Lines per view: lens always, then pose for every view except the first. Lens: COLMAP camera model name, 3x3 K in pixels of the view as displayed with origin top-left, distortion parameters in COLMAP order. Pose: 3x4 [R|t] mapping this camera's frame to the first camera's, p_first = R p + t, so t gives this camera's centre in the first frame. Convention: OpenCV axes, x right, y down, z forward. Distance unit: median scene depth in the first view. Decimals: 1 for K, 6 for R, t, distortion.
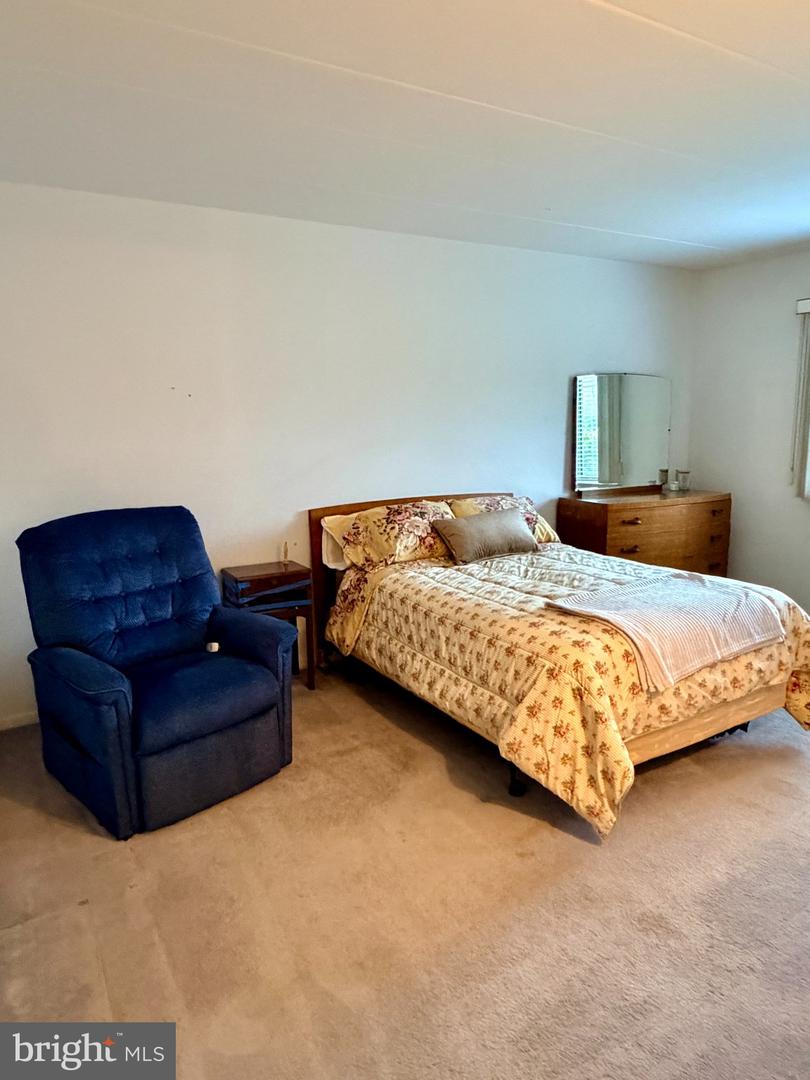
lens RADIAL K [[694.8, 0, 405.4], [0, 694.8, 538.6], [0, 0, 1]] dist [-0.001647, 0.004736]
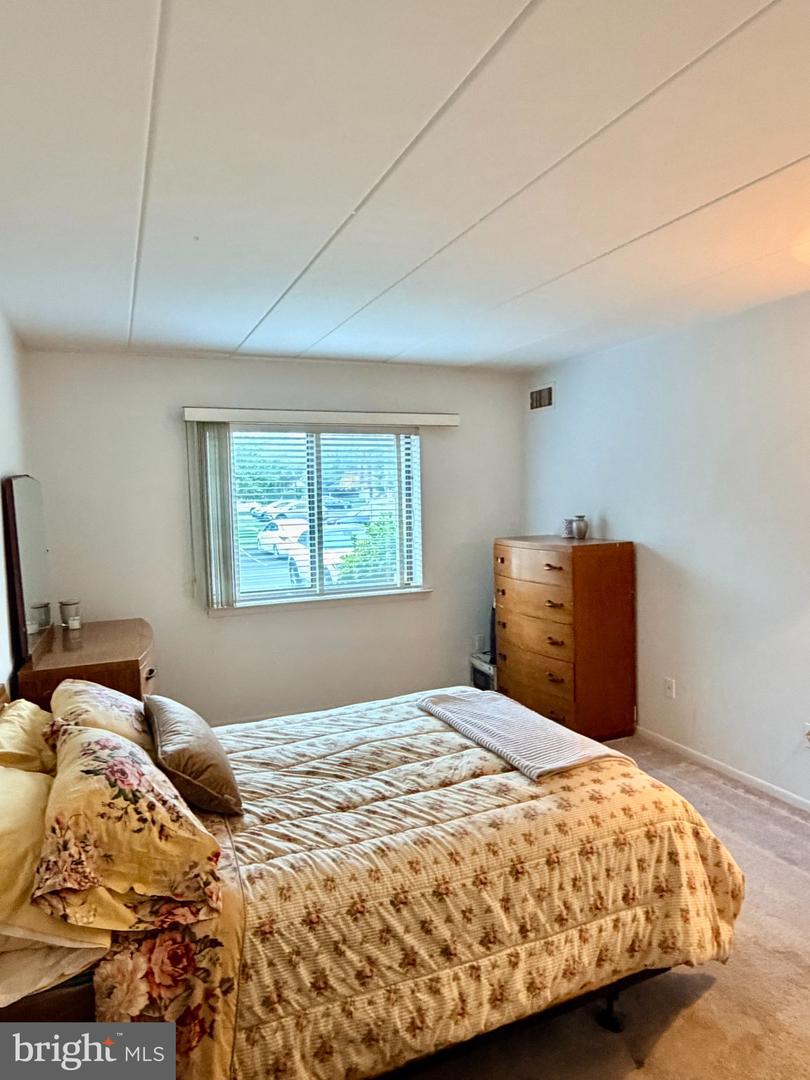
lens RADIAL K [[694.8, 0, 405.1], [0, 694.8, 540.7], [0, 0, 1]] dist [-0.001647, 0.004736]
pose [[0.127384, -0.063425, 0.989824, -0.547782], [0.194751, 0.980126, 0.037740, -0.213242], [-0.972546, 0.187961, 0.137204, 0.941663]]
